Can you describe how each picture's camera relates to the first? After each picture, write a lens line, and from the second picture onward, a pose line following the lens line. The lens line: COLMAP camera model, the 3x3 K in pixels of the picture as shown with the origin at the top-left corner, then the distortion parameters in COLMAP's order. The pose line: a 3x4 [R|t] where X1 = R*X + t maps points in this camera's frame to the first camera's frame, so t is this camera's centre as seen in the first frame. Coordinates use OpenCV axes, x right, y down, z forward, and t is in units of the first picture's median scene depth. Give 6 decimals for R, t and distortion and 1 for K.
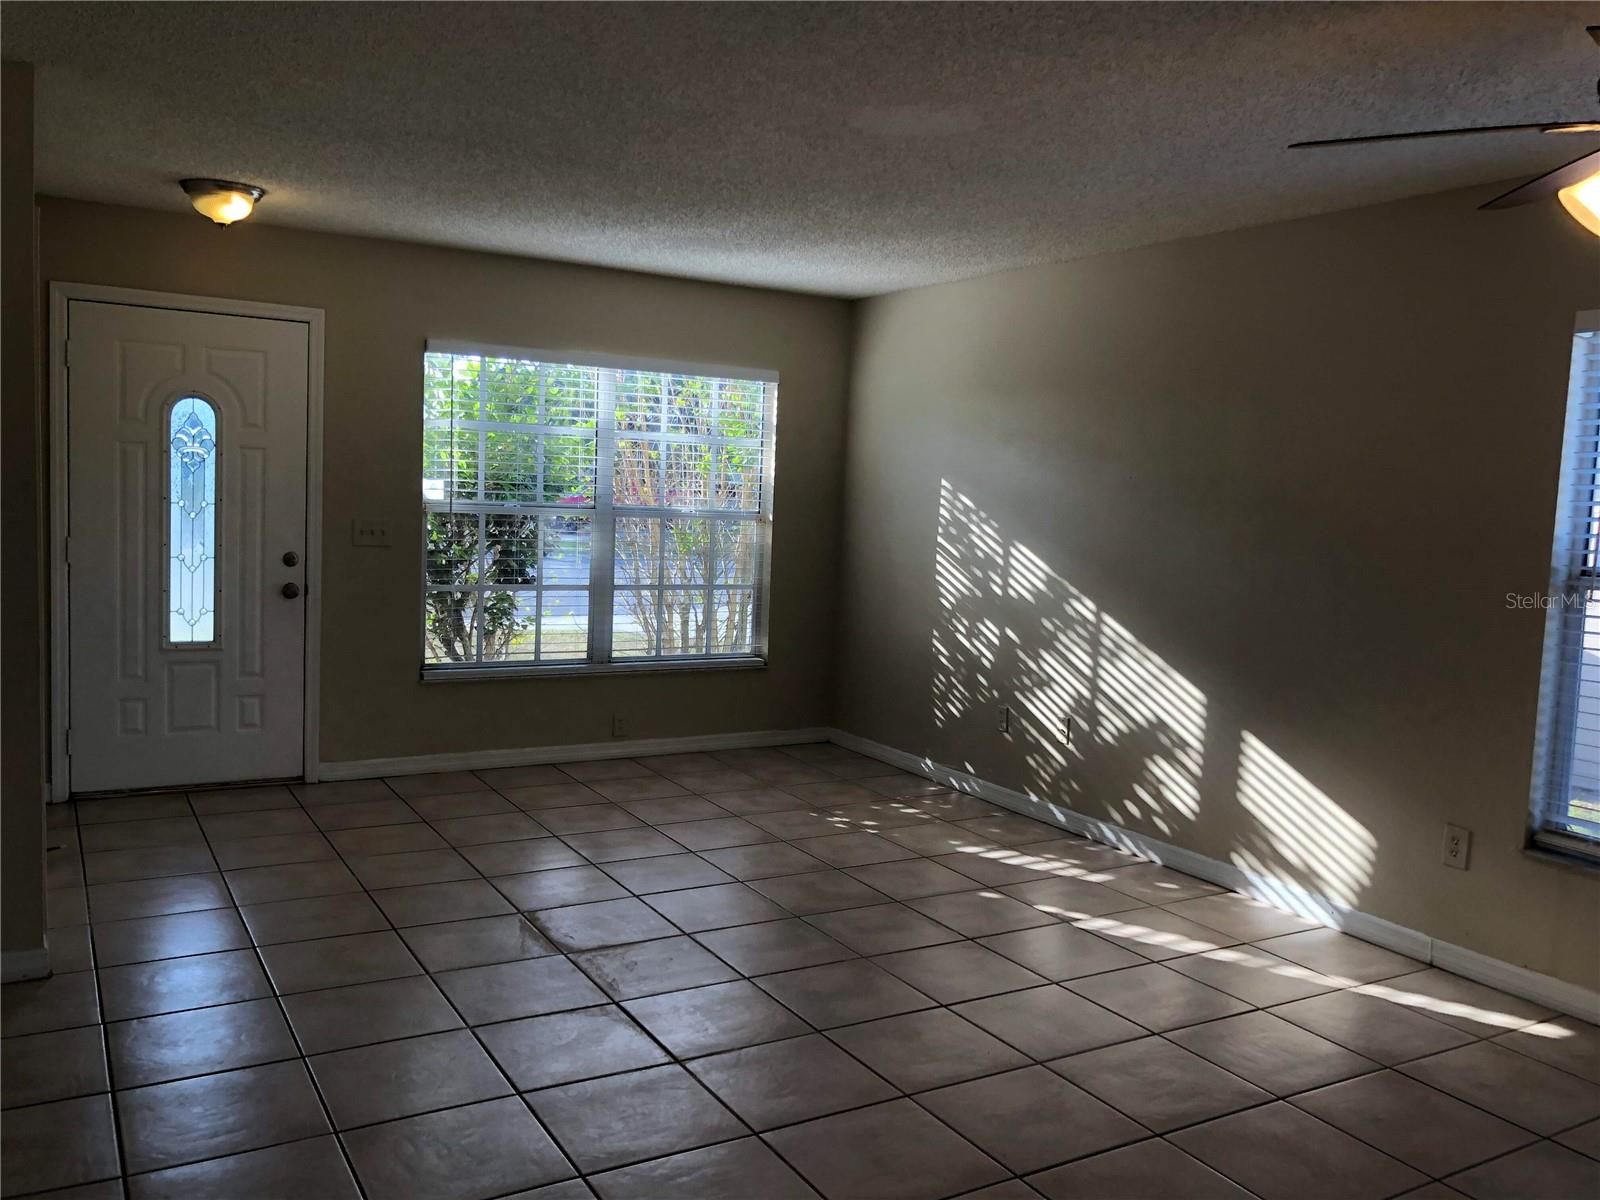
lens RADIAL K [[1298.3, 0, 804.5], [0, 1298.3, 599.5], [0, 0, 1]] dist [-0.007005, -0.004427]
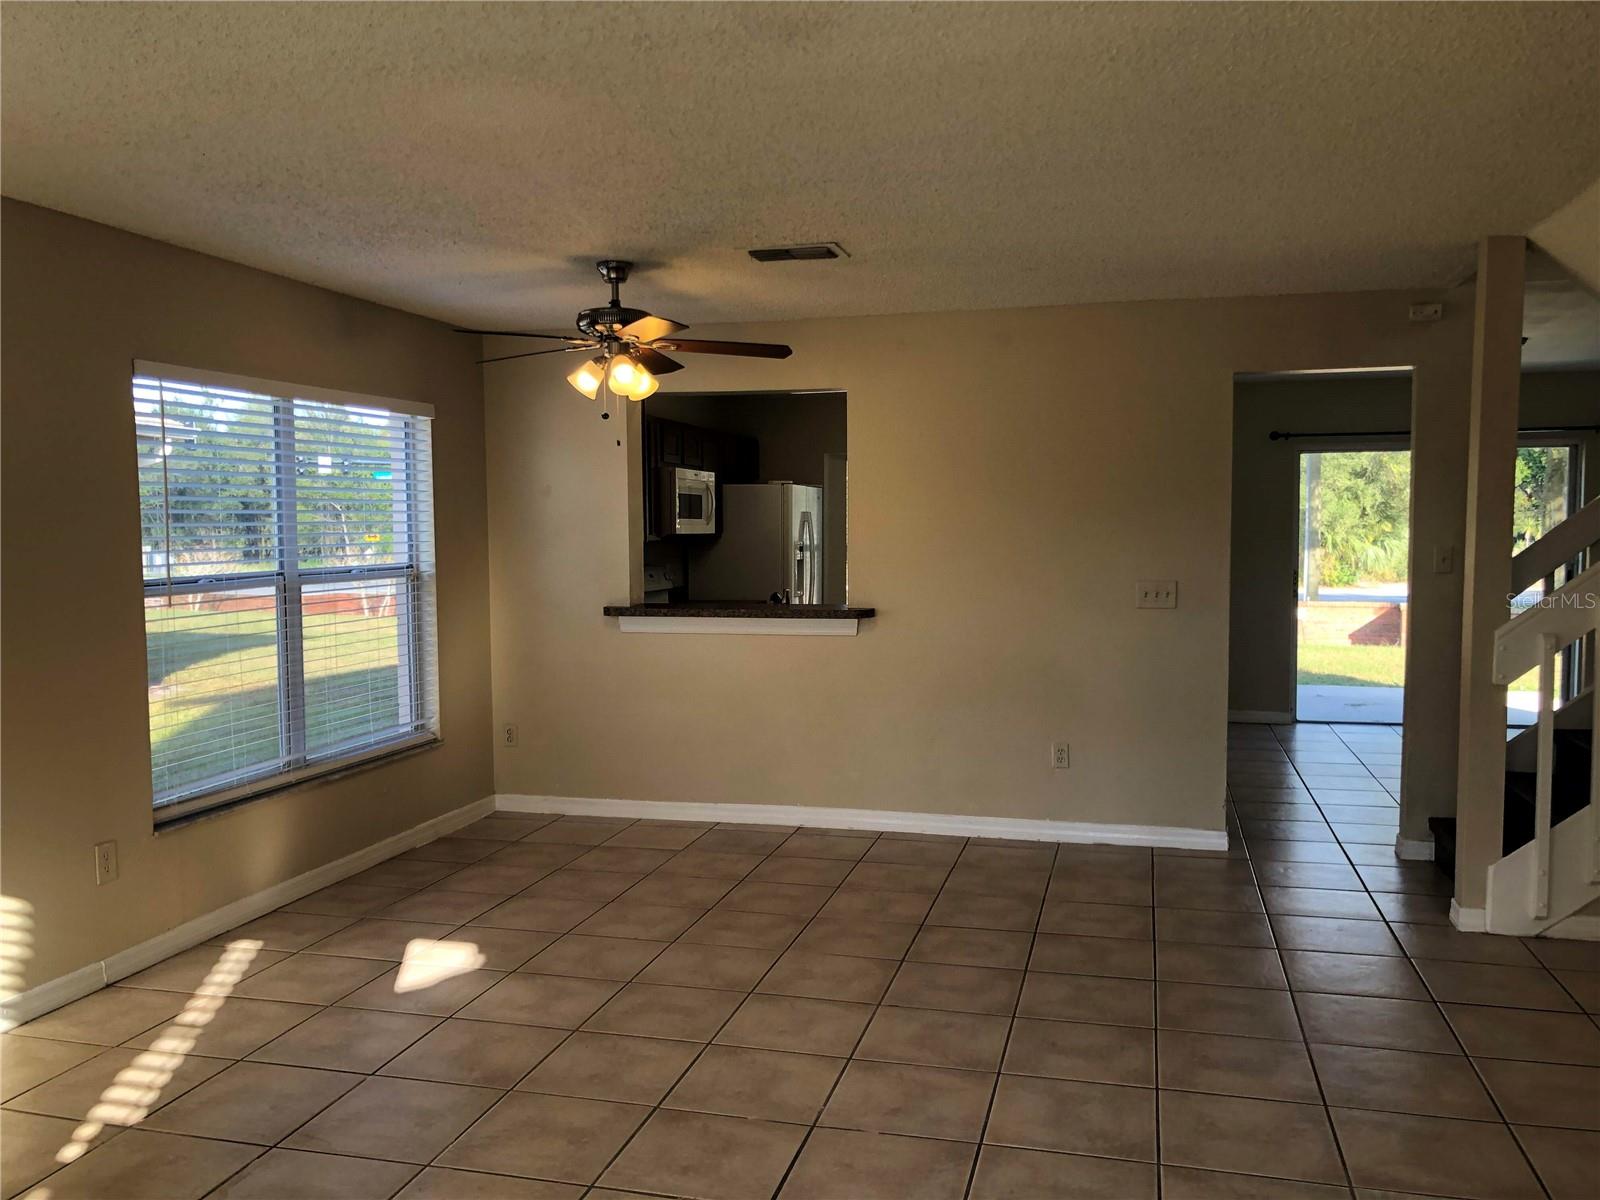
lens RADIAL K [[1298.3, 0, 800.7], [0, 1298.3, 599.6], [0, 0, 1]] dist [-0.007005, -0.004427]
pose [[-0.711770, -0.067327, 0.699178, -0.585749], [0.051112, 0.987793, 0.147151, -0.133587], [-0.700550, 0.140474, -0.699640, 1.310691]]
